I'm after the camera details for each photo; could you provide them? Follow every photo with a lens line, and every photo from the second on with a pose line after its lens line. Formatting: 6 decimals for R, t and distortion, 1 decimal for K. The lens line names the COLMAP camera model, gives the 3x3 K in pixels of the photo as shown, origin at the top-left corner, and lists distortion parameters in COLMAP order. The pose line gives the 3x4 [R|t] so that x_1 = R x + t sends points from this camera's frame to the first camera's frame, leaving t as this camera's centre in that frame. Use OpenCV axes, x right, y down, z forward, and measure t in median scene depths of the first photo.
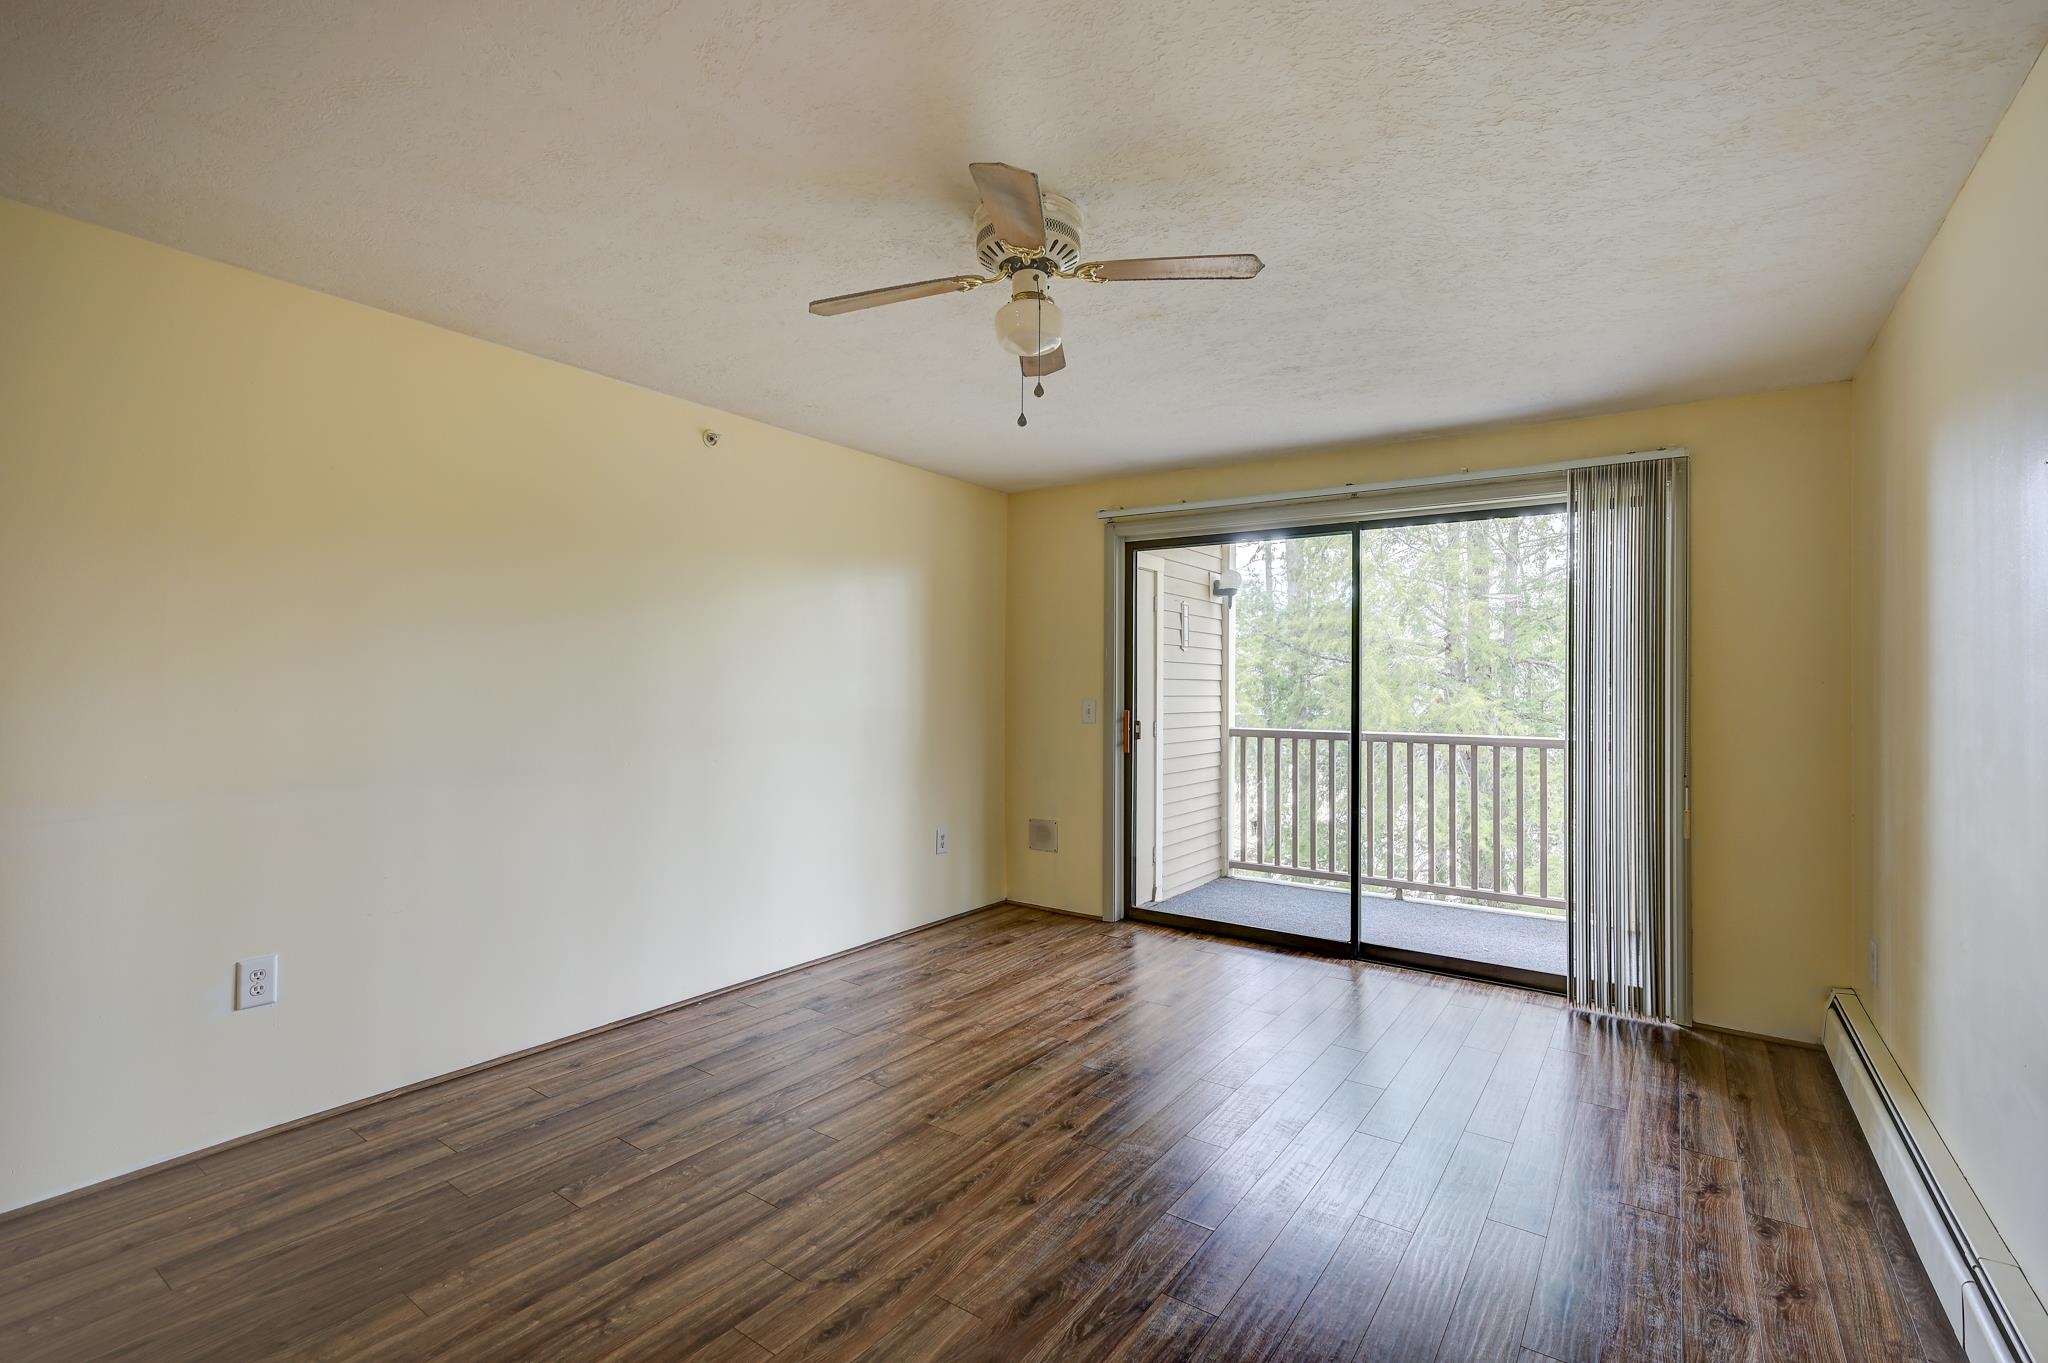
lens RADIAL K [[920.3, 0, 1031.2], [0, 920.3, 676.2], [0, 0, 1]] dist [0.001539, 0.000328]
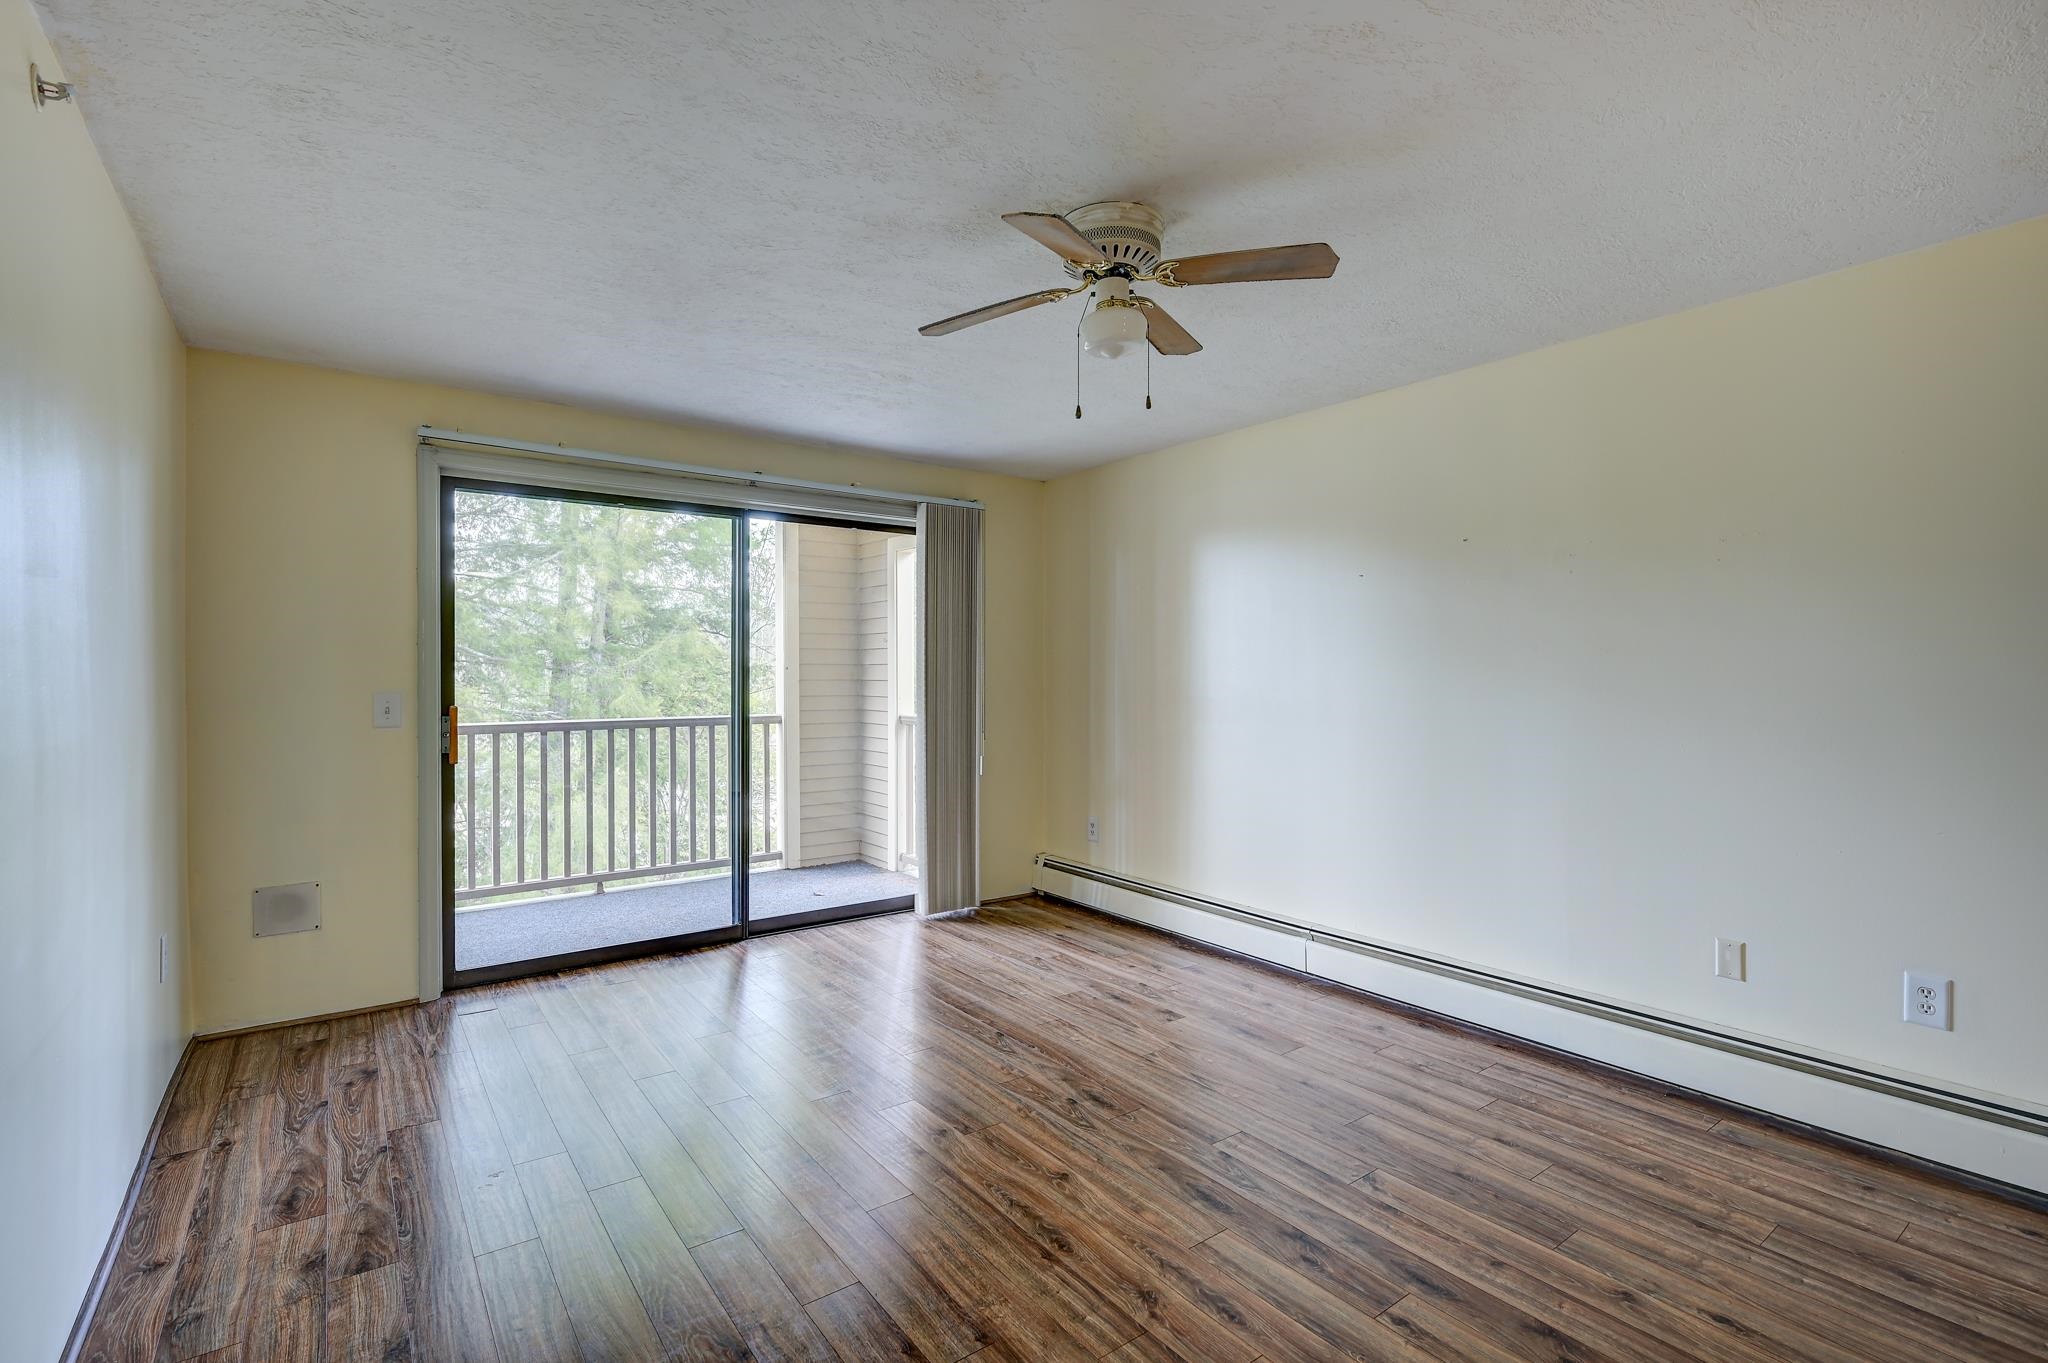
lens RADIAL K [[936.6, 0, 1030.0], [0, 936.6, 675.3], [0, 0, 1]] dist [0.003755, -0.000601]
pose [[0.313727, -0.011738, 0.949441, -0.602200], [-0.006099, 0.999878, 0.014377, -0.001478], [-0.949494, -0.010301, 0.313617, 0.429846]]
